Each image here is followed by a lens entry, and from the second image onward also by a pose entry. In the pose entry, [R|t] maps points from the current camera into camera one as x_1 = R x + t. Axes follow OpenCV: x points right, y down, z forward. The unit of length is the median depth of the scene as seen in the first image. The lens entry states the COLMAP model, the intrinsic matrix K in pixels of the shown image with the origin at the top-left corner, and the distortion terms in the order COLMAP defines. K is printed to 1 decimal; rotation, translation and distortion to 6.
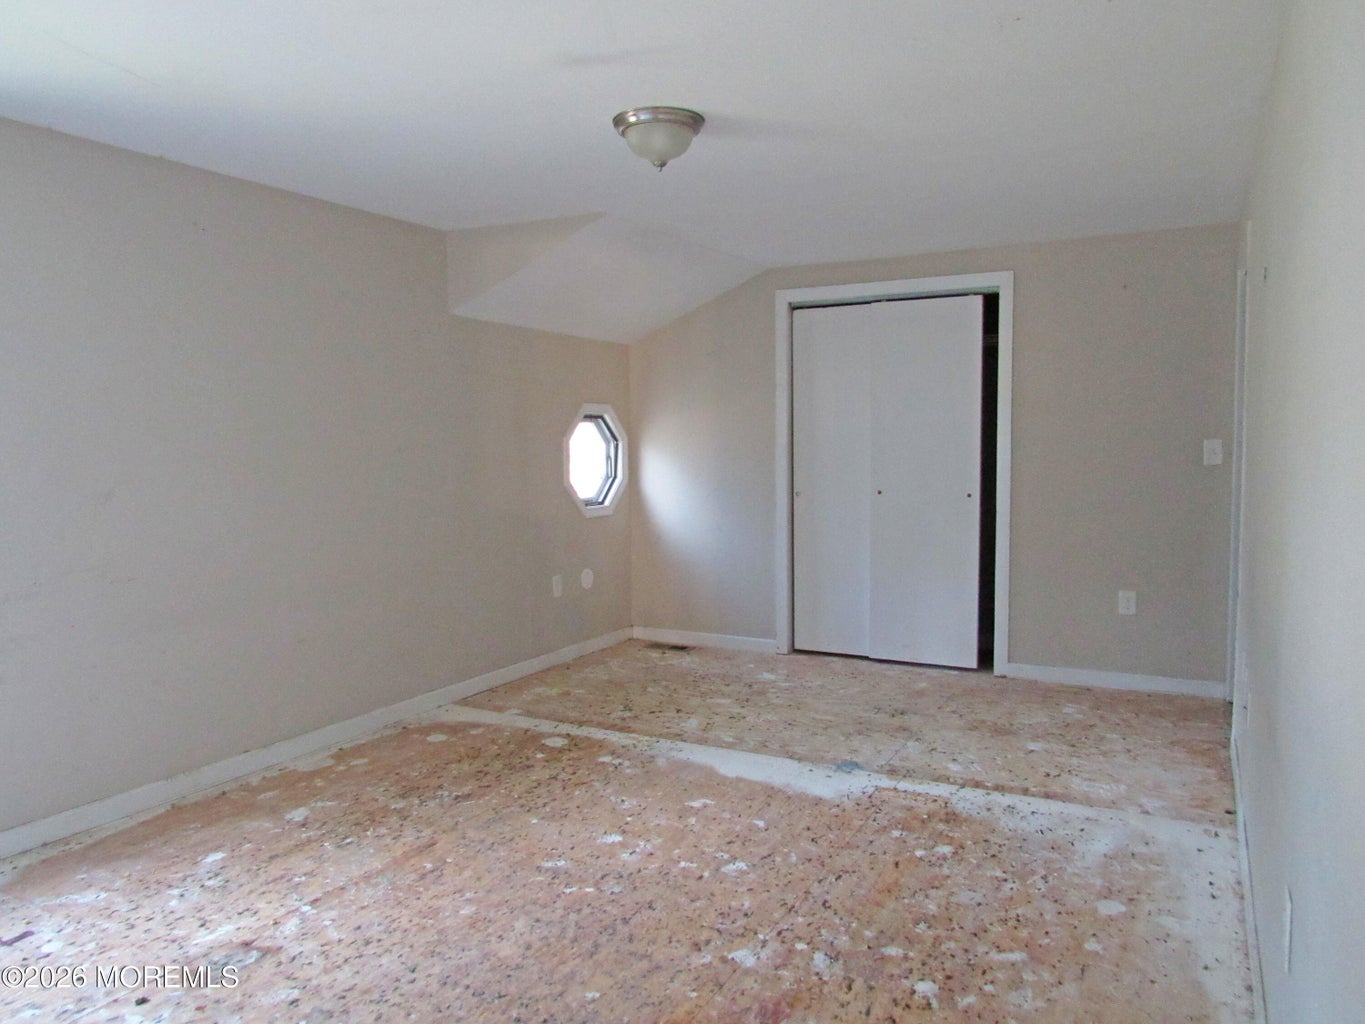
lens RADIAL K [[982.1, 0, 682.5], [0, 982.1, 512.0], [0, 0, 1]] dist [-0.038665, 0.030271]
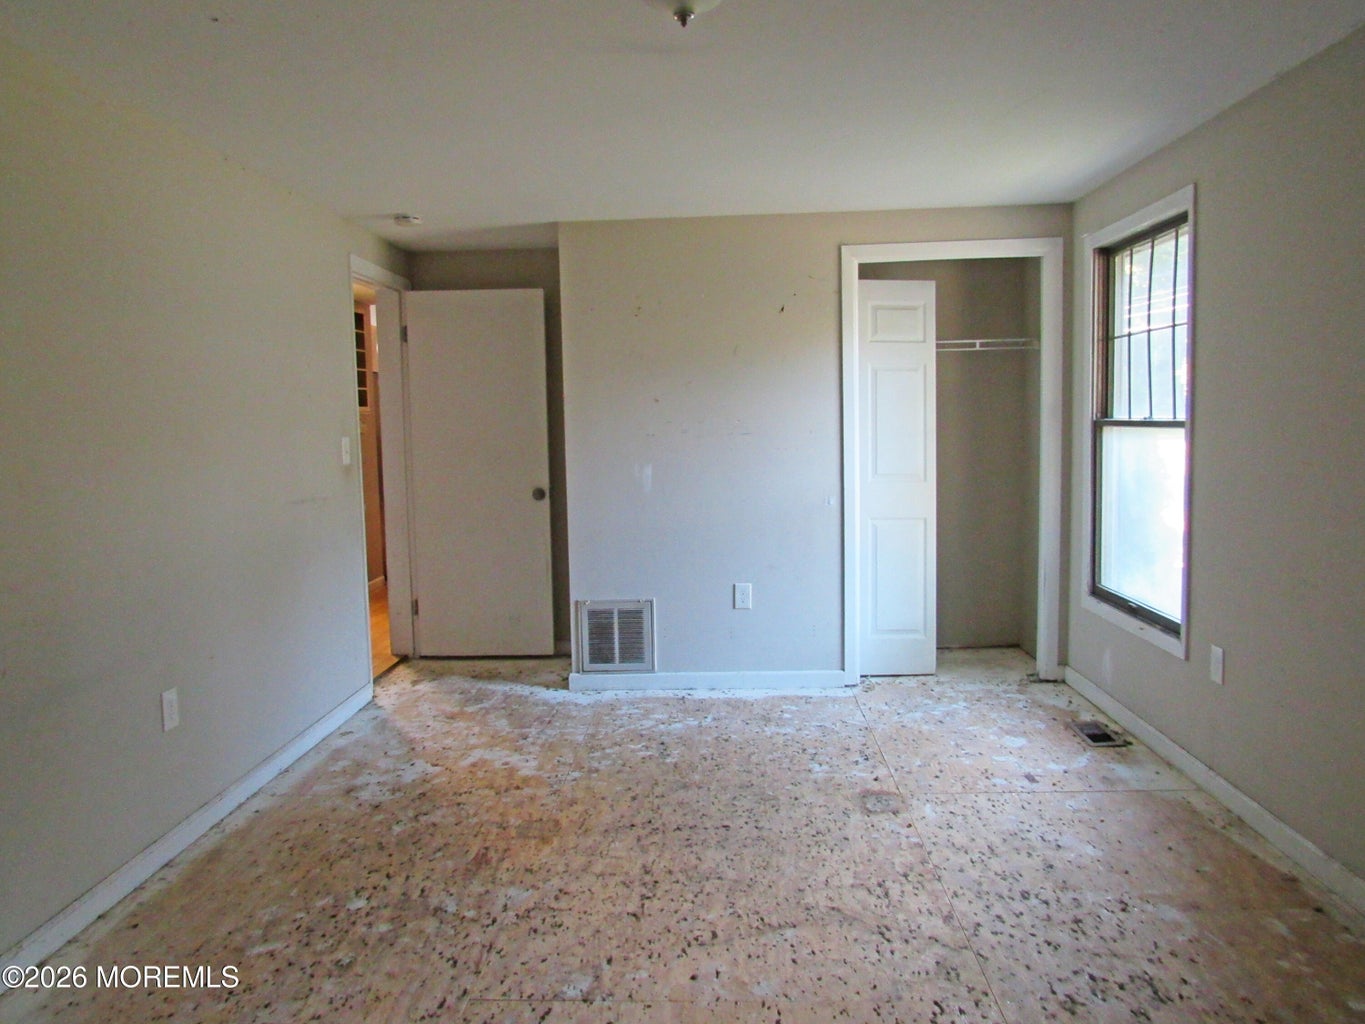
lens RADIAL K [[982.1, 0, 682.5], [0, 982.1, 512.0], [0, 0, 1]] dist [-0.038665, 0.030271]
pose [[-0.903022, 0.061277, -0.425201, 0.334363], [-0.008860, 0.986908, 0.161041, -0.157133], [0.429502, 0.149191, -0.890657, 1.960637]]
